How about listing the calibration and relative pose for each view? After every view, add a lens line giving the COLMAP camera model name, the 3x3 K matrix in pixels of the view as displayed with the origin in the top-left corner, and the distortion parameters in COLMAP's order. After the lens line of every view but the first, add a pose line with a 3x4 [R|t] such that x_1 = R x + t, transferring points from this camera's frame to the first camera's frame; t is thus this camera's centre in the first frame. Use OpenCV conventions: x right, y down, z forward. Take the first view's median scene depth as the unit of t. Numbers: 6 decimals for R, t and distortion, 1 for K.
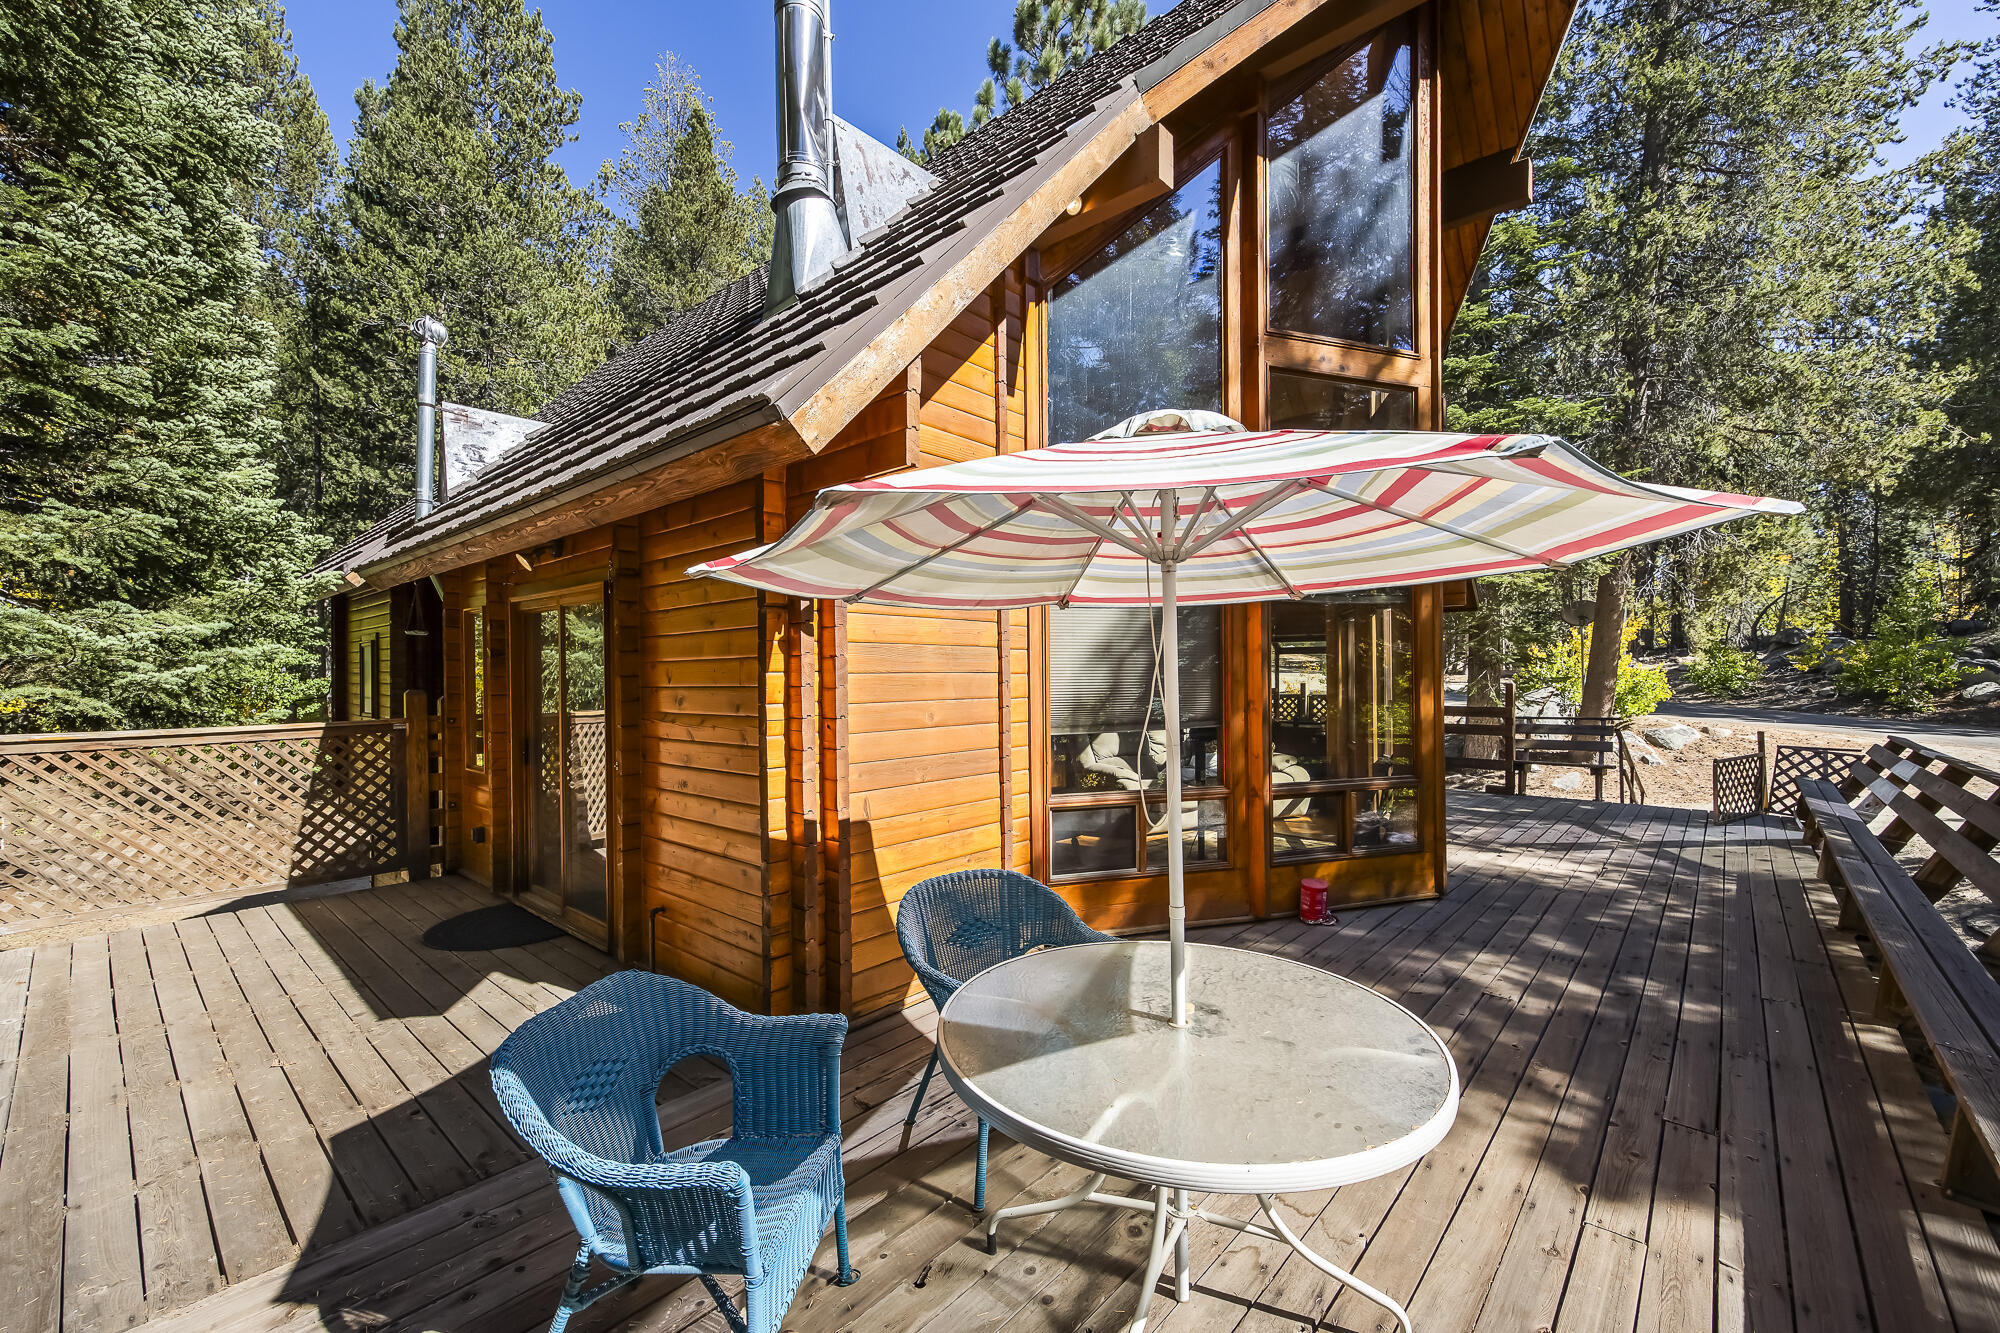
lens RADIAL K [[806.5, 0, 1018.7], [0, 806.5, 680.7], [0, 0, 1]] dist [-0.003713, 0.002223]
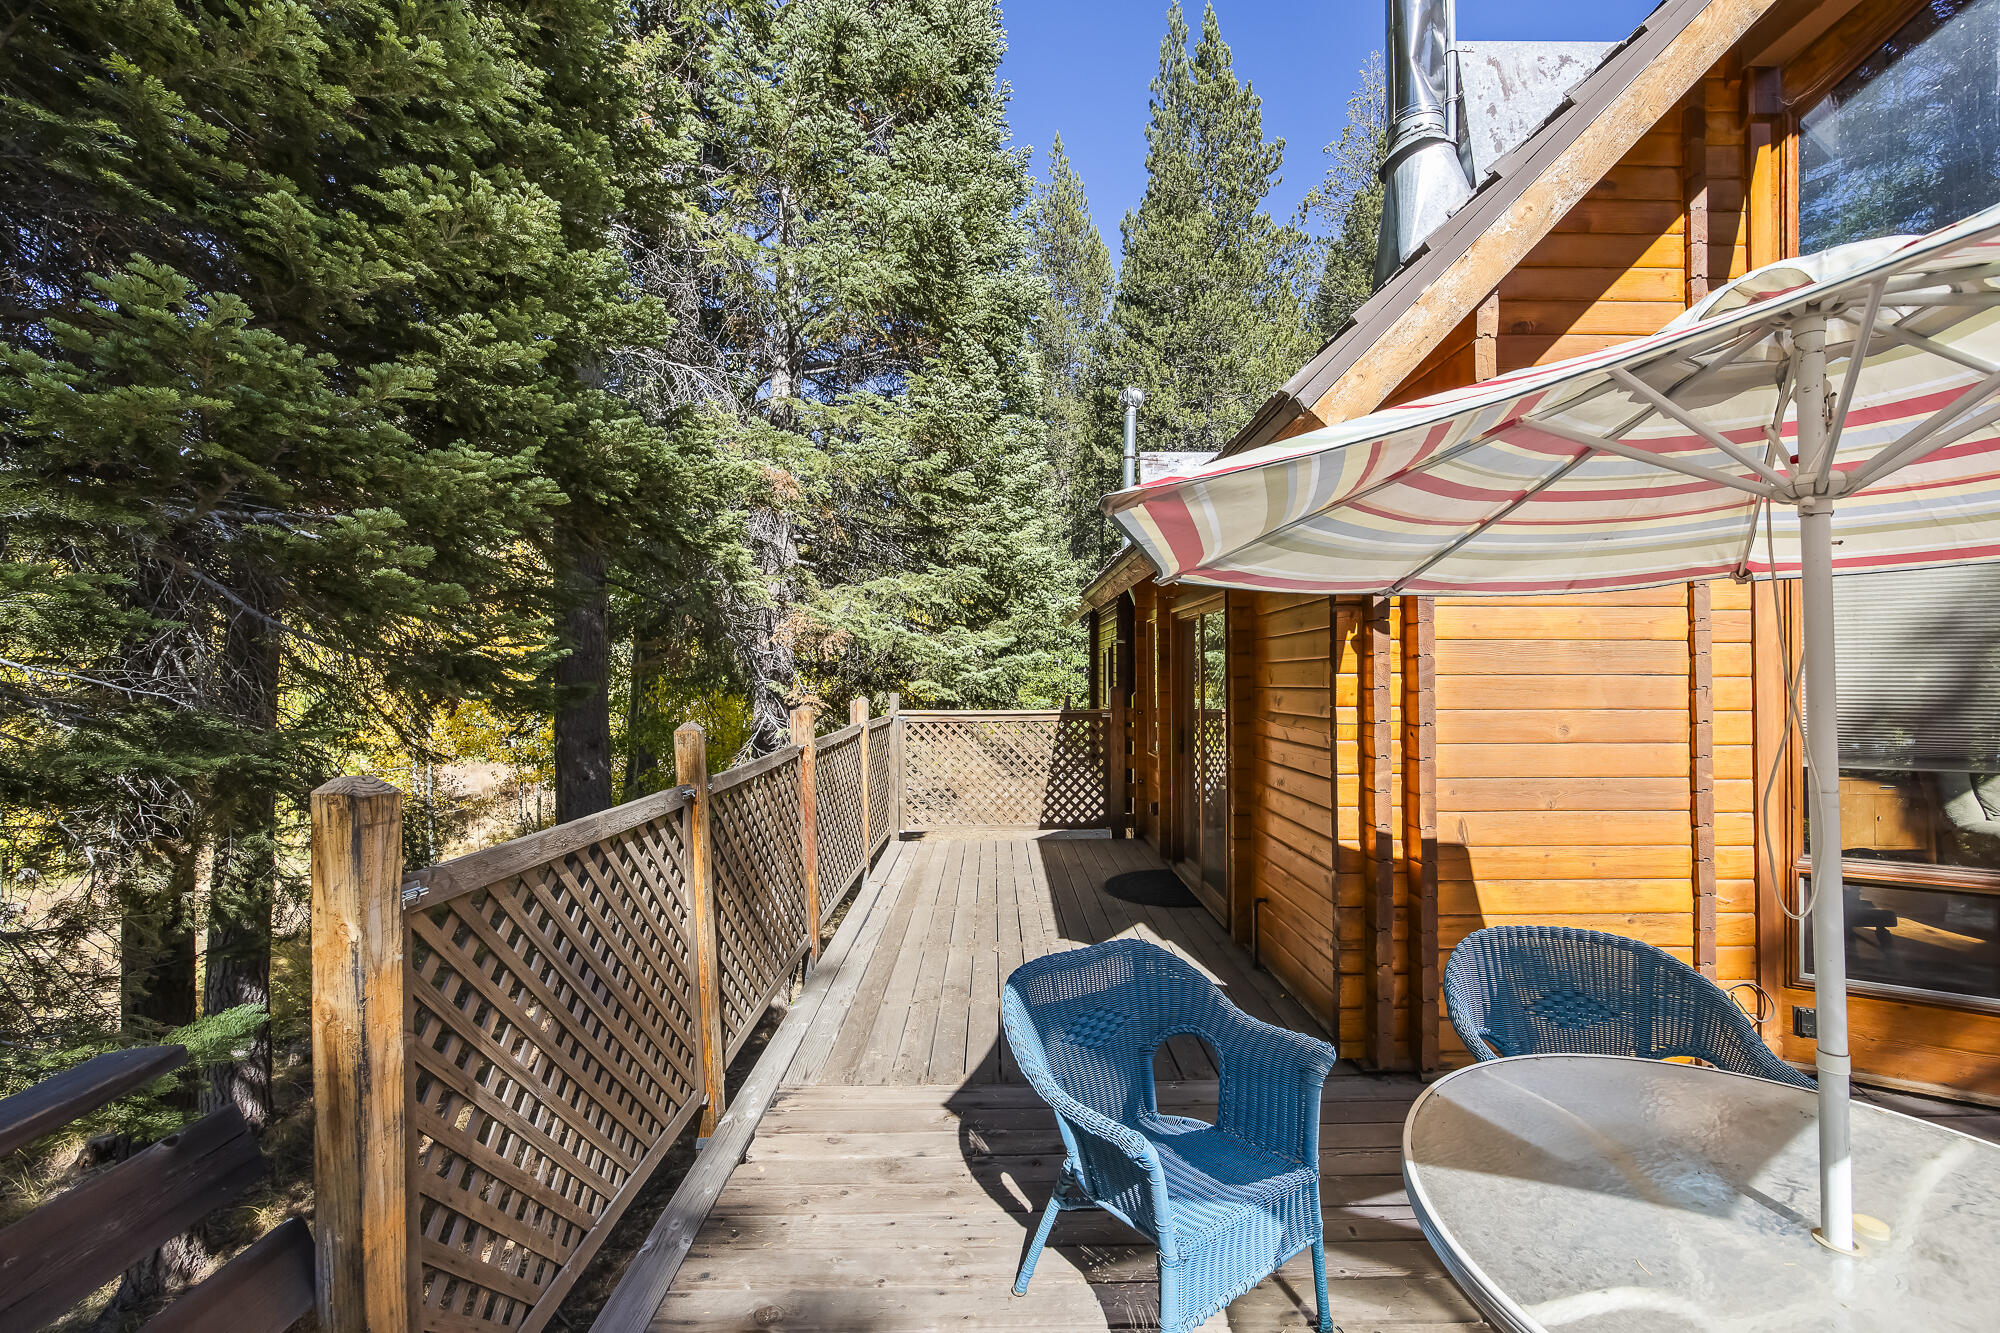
lens RADIAL K [[806.5, 0, 1016.3], [0, 806.5, 679.6], [0, 0, 1]] dist [-0.003713, 0.002223]
pose [[0.672263, 0.008806, -0.740260, 0.104687], [-0.010813, 0.999939, 0.002075, -0.000676], [0.740234, 0.006610, 0.672317, 0.053032]]
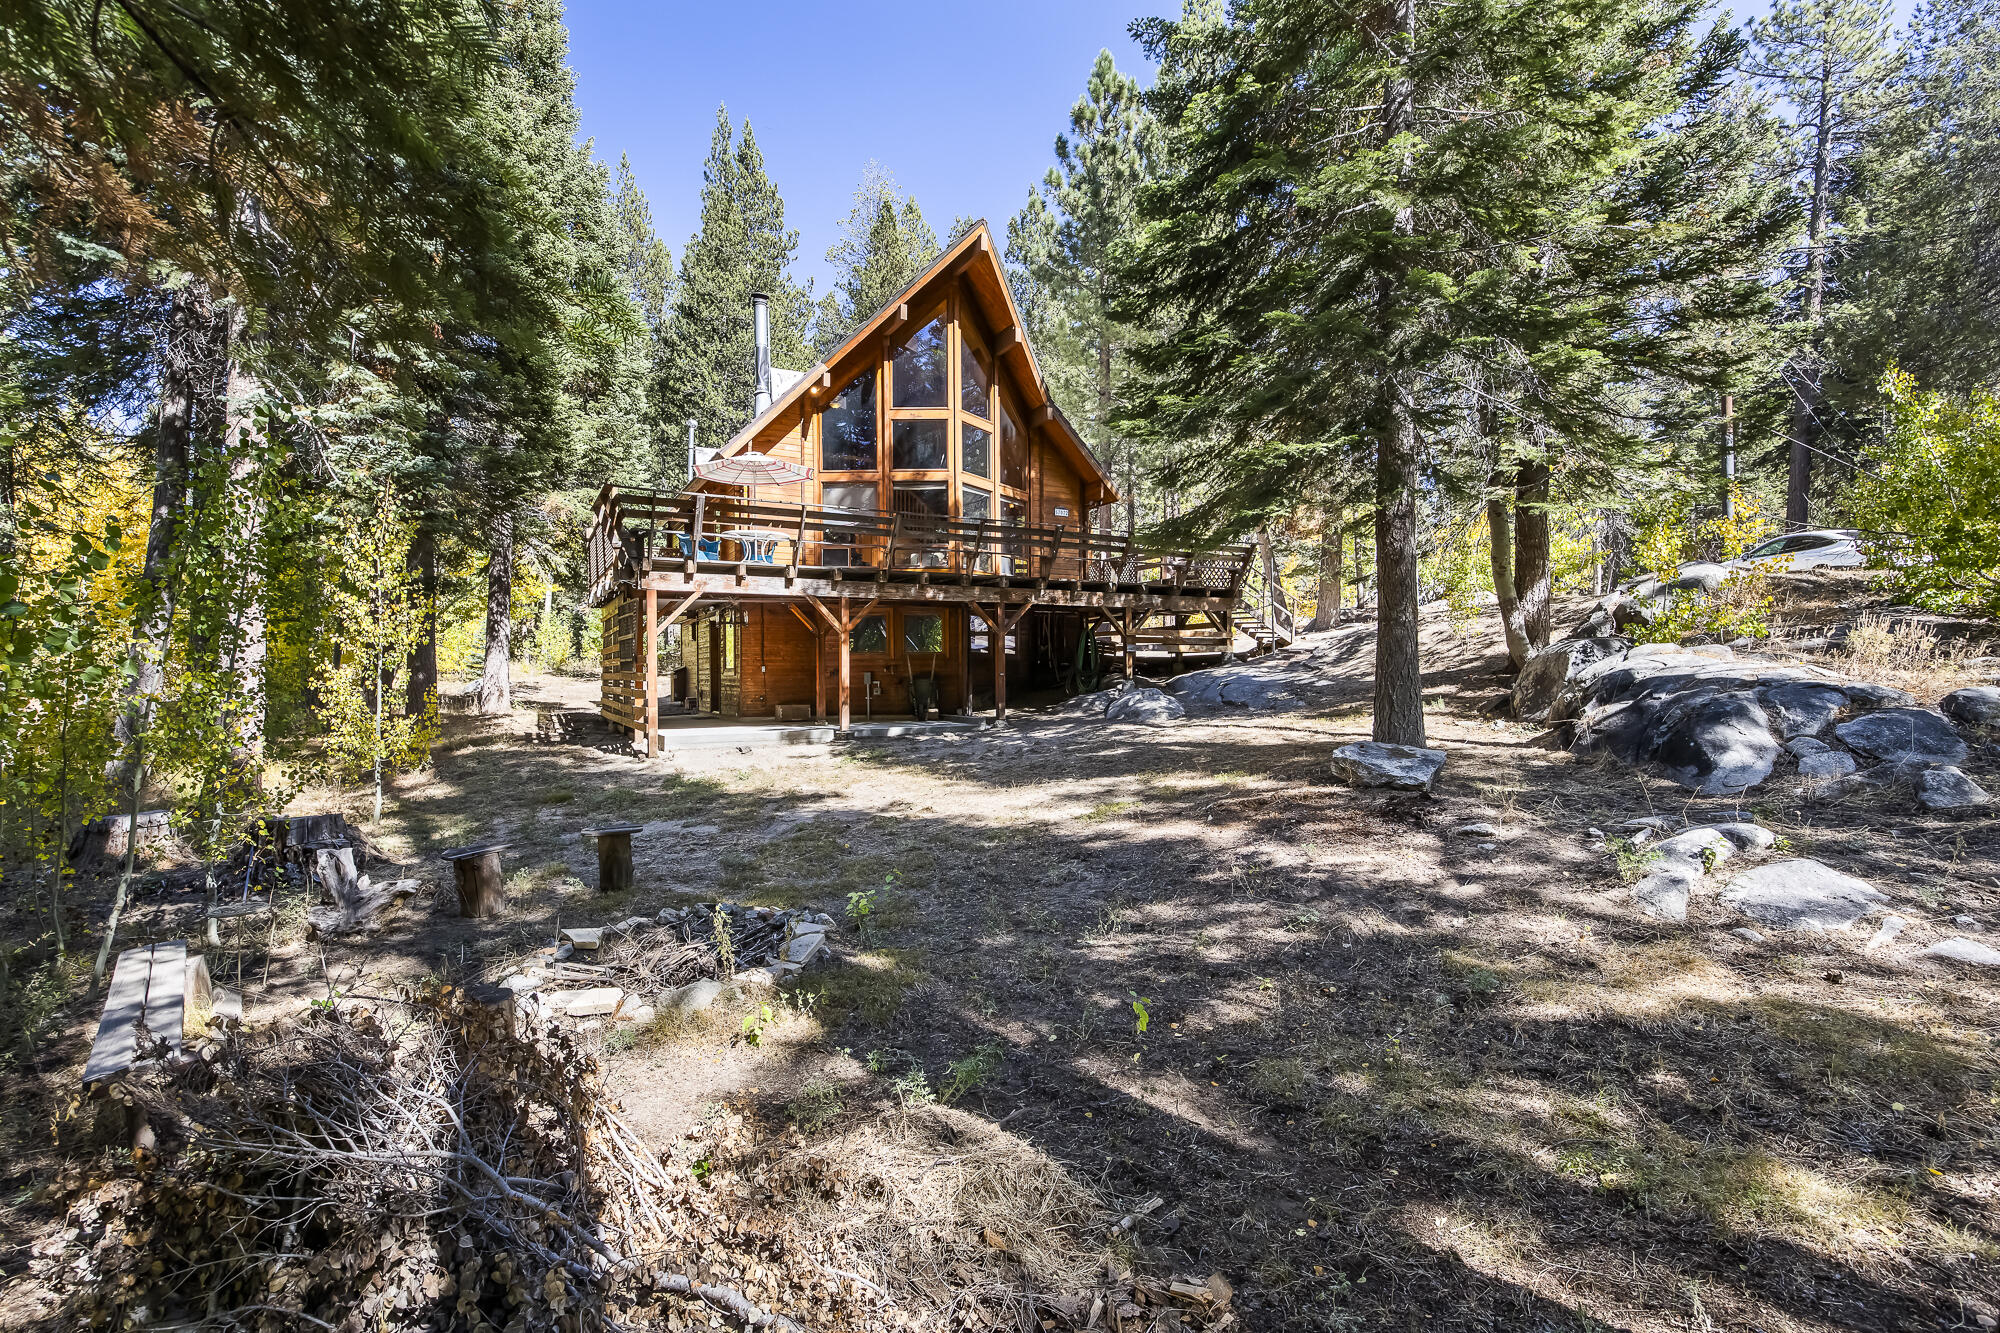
lens RADIAL K [[920.7, 0, 1006.6], [0, 920.7, 670.7], [0, 0, 1]] dist [-0.003066, -0.000314]
pose [[0.935708, 0.000093, -0.352776, 2.282253], [-0.004289, 0.999929, -0.011111, 0.749035], [0.352750, 0.011910, 0.935642, -2.577156]]
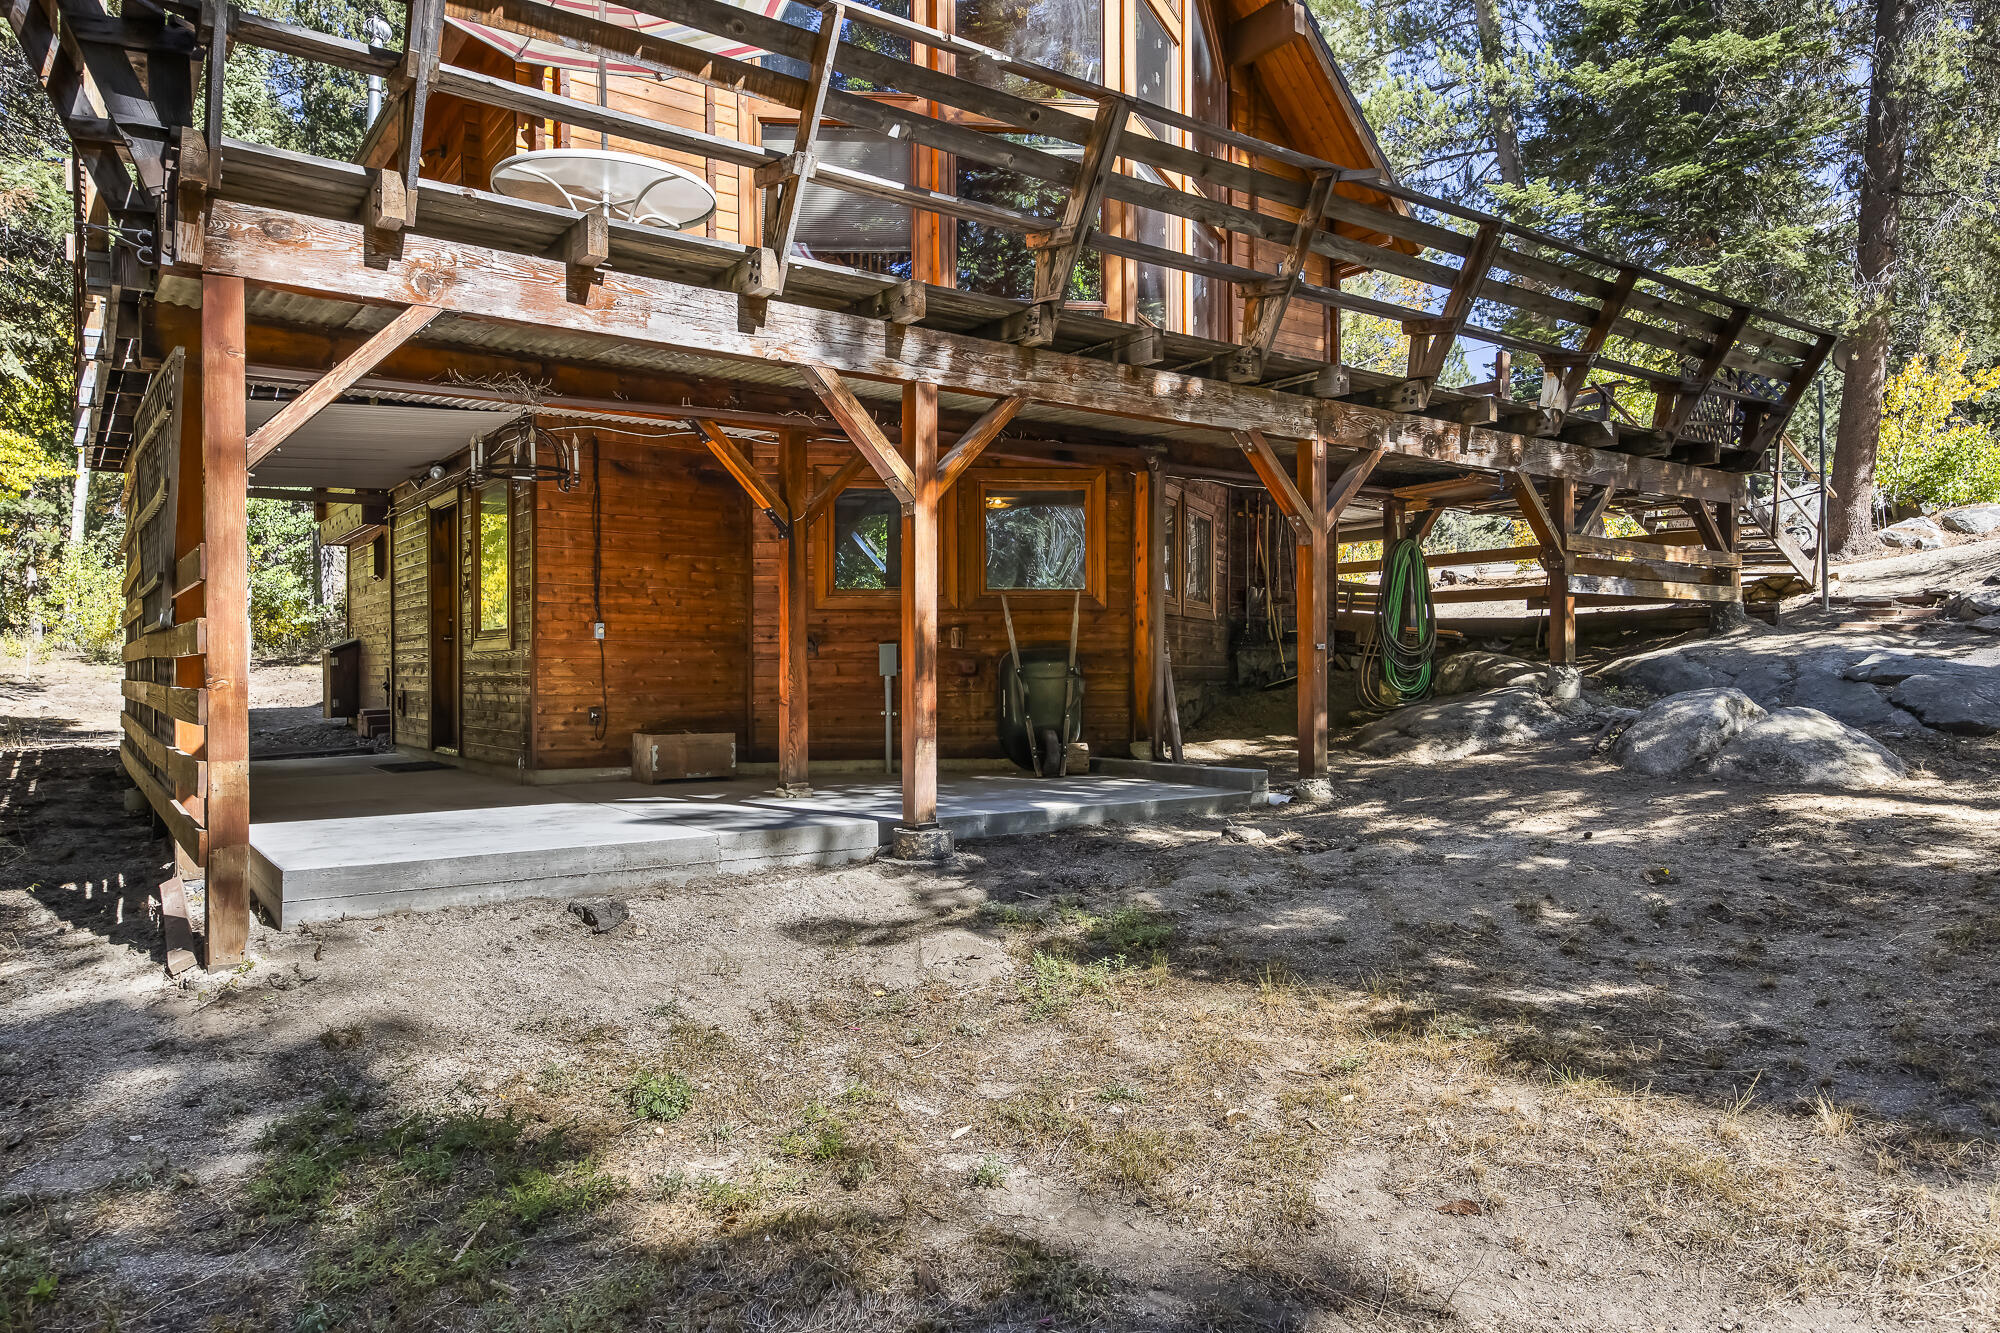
lens RADIAL K [[1298.2, 0, 1002.5], [0, 1298.2, 659.6], [0, 0, 1]] dist [0.001253, 0.005082]
pose [[0.972930, 0.002865, -0.231083, 0.939876], [-0.006796, 0.999845, -0.016219, 0.773209], [0.231001, 0.017350, 0.972799, -0.988499]]
